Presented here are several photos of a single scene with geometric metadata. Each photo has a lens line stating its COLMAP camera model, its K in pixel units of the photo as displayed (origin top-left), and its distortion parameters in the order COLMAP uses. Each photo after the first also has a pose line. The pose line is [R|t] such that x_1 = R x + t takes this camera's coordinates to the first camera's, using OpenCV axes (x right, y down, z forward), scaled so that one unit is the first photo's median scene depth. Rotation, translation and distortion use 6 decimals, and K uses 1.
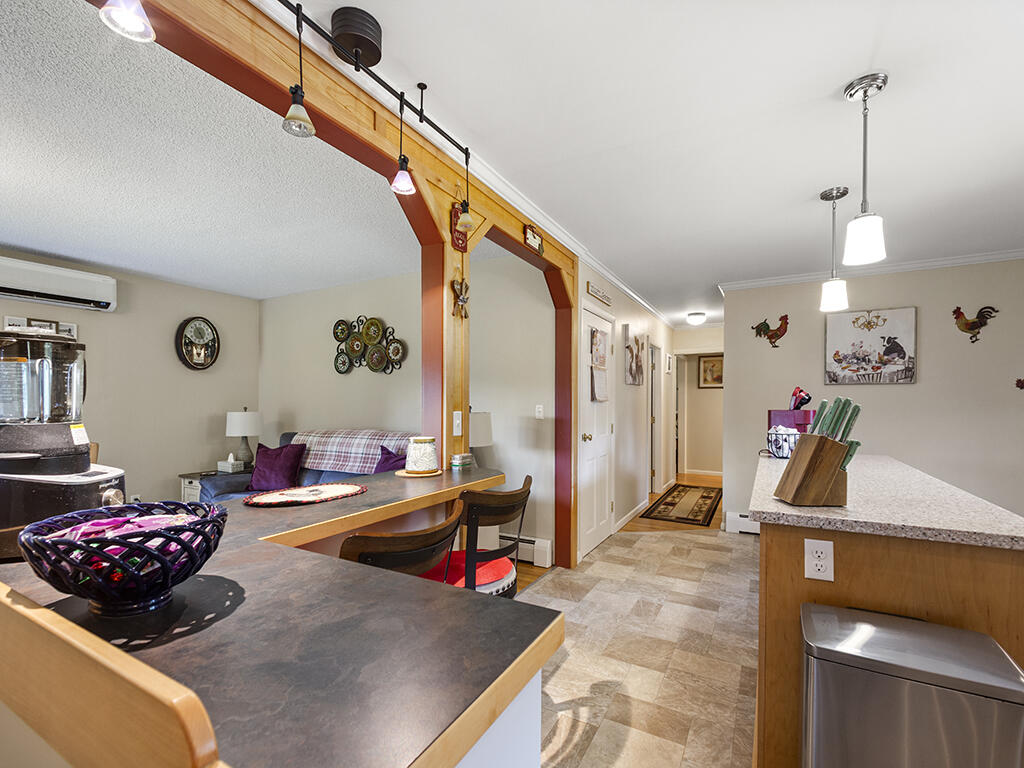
lens RADIAL K [[456.3, 0, 530.2], [0, 456.3, 414.8], [0, 0, 1]] dist [-0.001992, -0.000762]
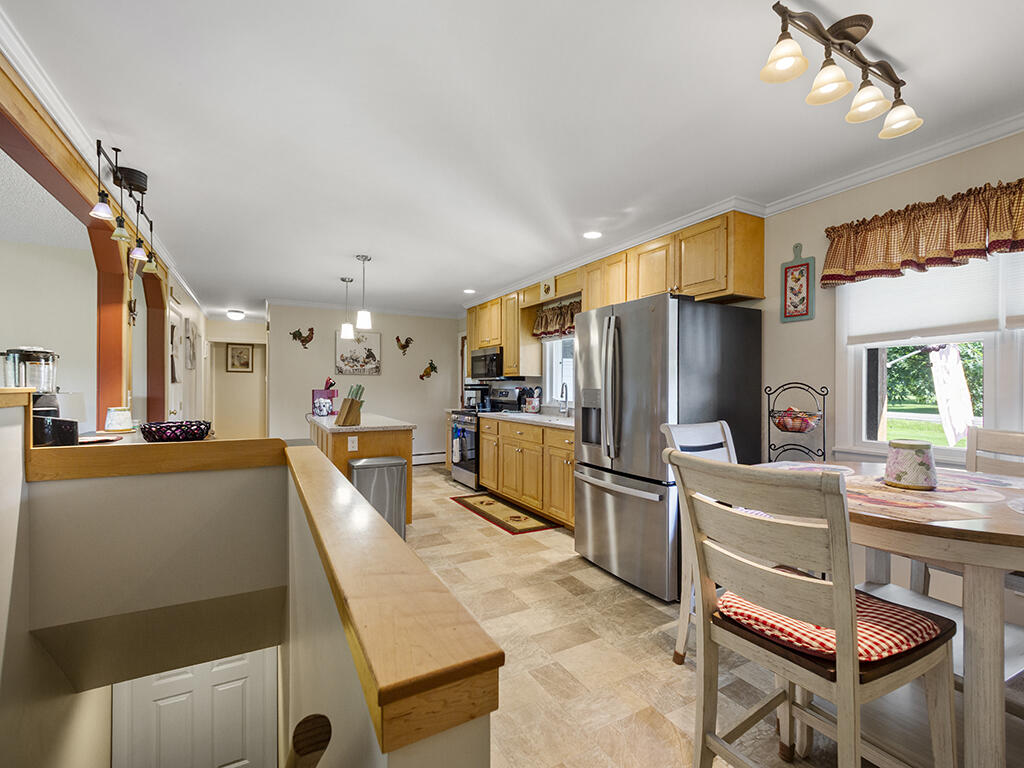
lens RADIAL K [[456.3, 0, 512.4], [0, 456.3, 387.7], [0, 0, 1]] dist [-0.001992, -0.000762]
pose [[0.553202, 0.005455, 0.833029, -0.349072], [0.011396, 0.999835, -0.014115, 0.010867], [-0.832969, 0.017301, 0.553049, -0.409978]]
